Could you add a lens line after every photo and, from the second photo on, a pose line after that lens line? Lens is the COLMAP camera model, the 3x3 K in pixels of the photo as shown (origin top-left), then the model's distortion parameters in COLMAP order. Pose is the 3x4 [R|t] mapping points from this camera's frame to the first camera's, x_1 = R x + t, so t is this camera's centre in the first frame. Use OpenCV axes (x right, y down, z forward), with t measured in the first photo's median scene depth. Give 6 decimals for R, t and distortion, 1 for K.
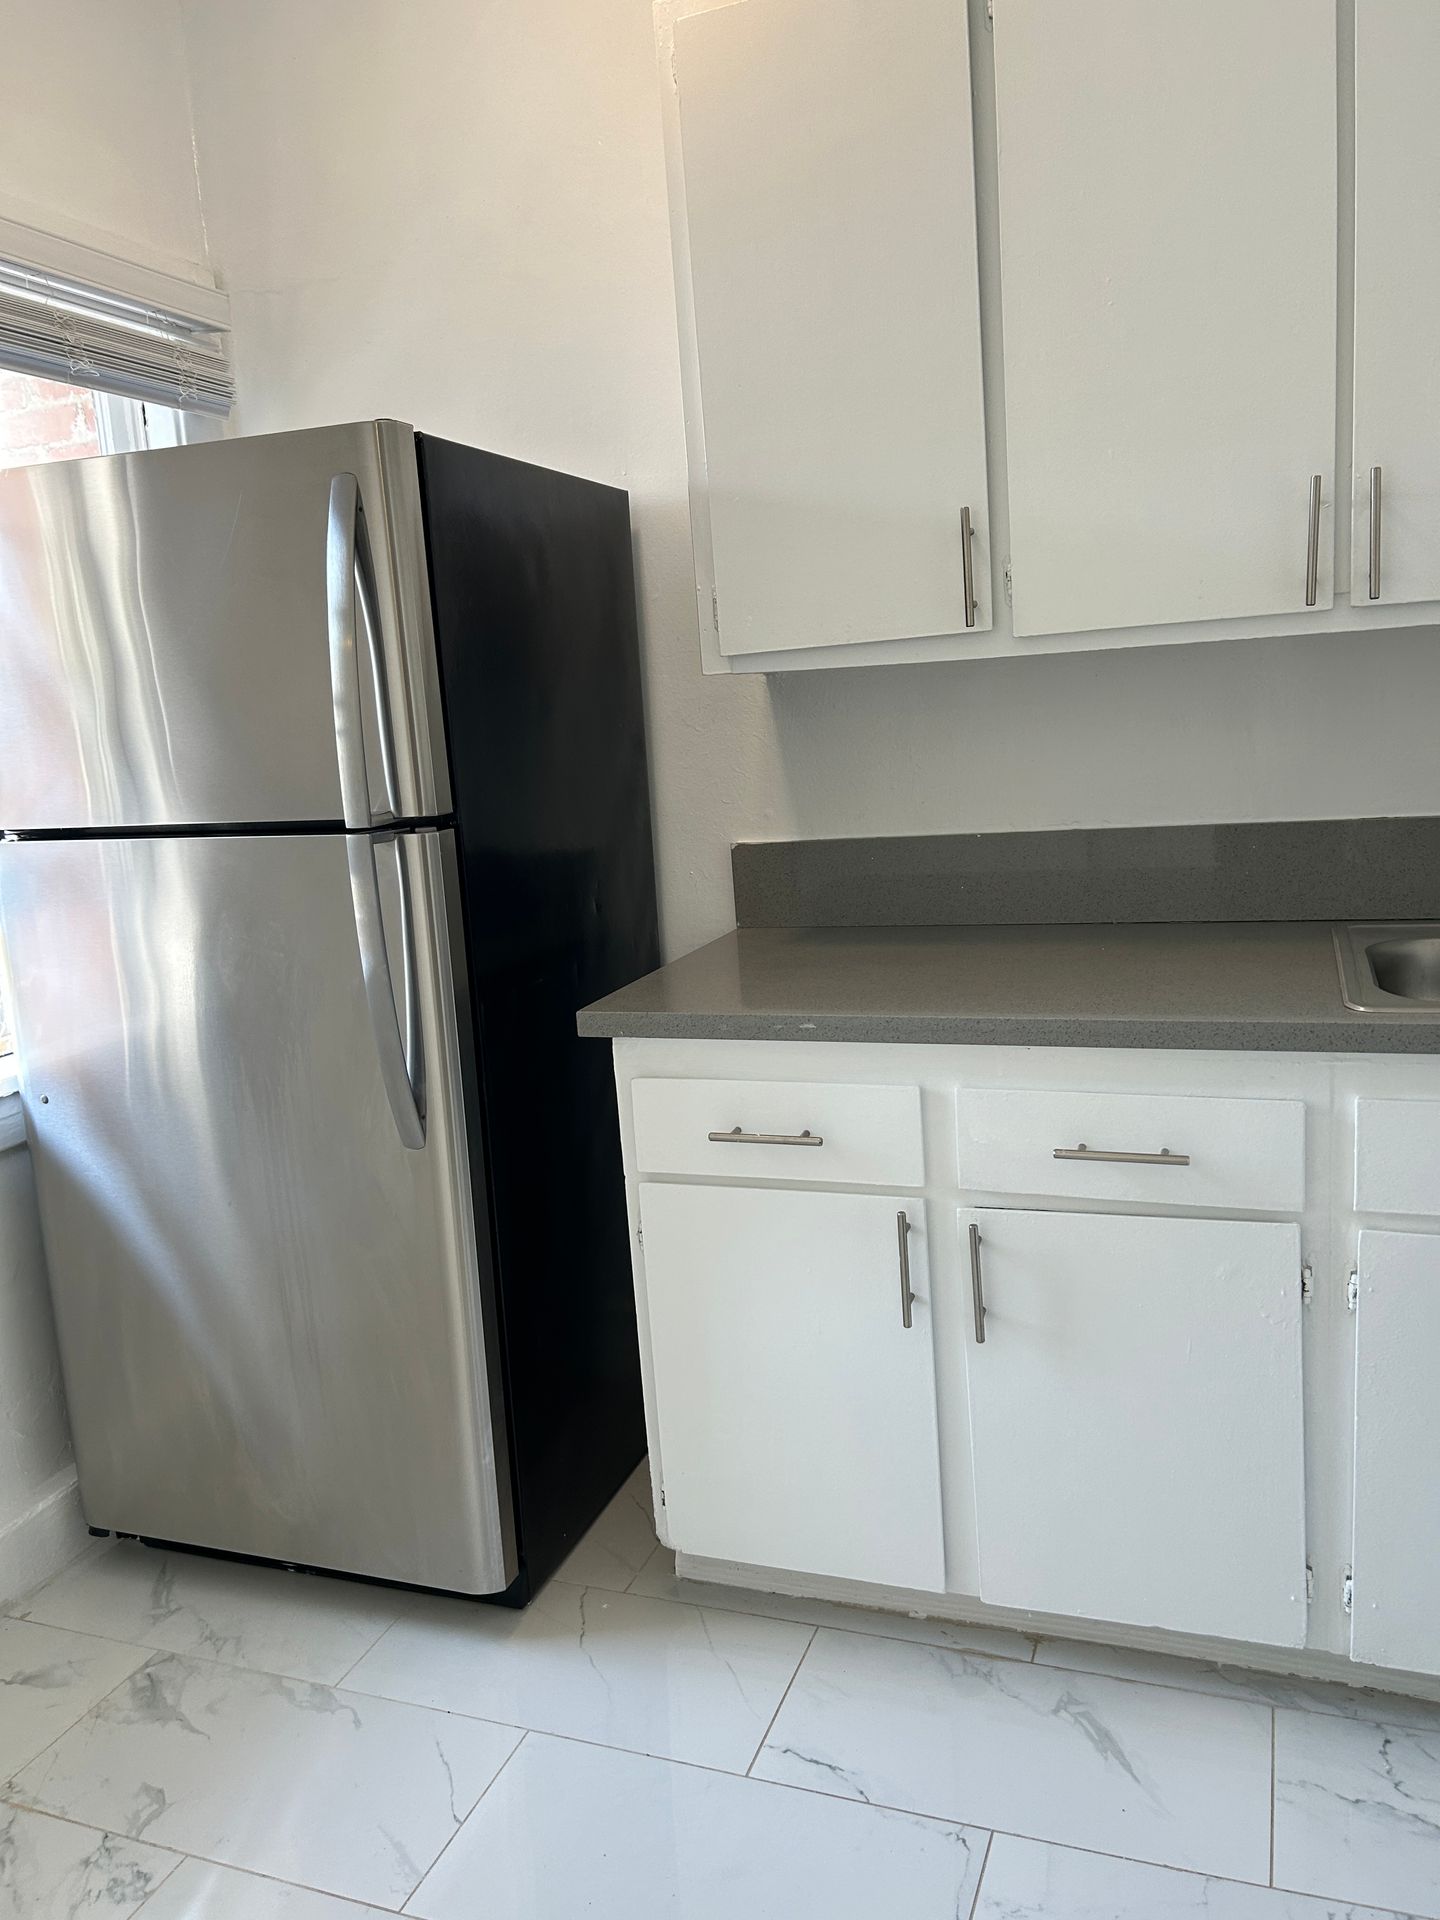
lens RADIAL K [[1446.7, 0, 719.1], [0, 1446.7, 961.3], [0, 0, 1]] dist [0.054744, -0.057468]
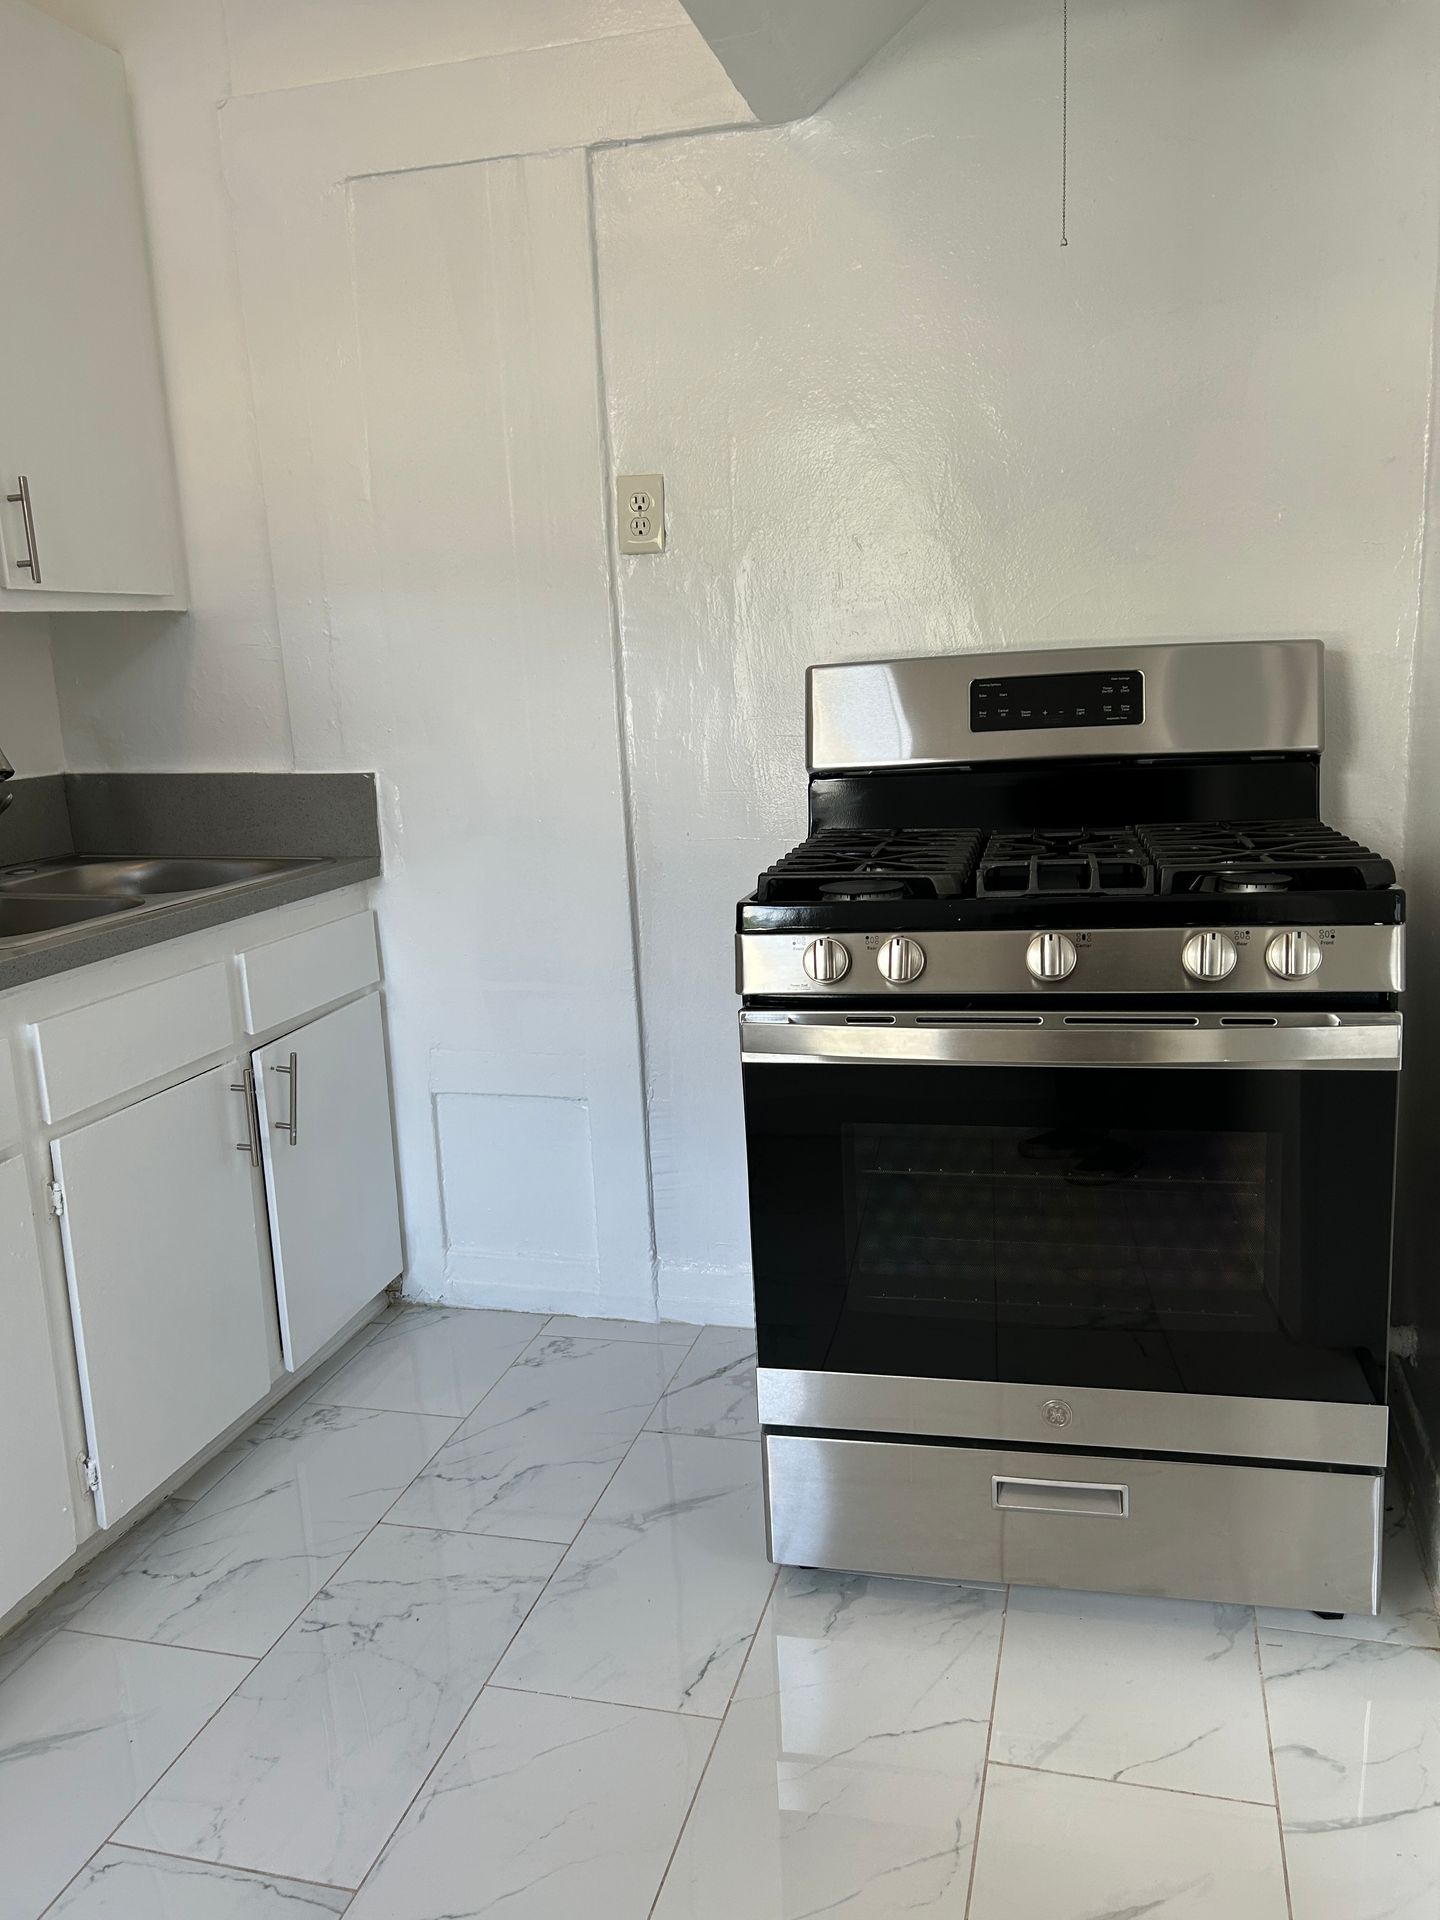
lens RADIAL K [[1446.7, 0, 722.9], [0, 1446.7, 962.1], [0, 0, 1]] dist [0.054744, -0.057468]
pose [[-0.094241, -0.122386, 0.987998, -0.641506], [0.224718, 0.964187, 0.140871, 0.008146], [-0.969856, 0.235296, -0.063364, 0.495884]]
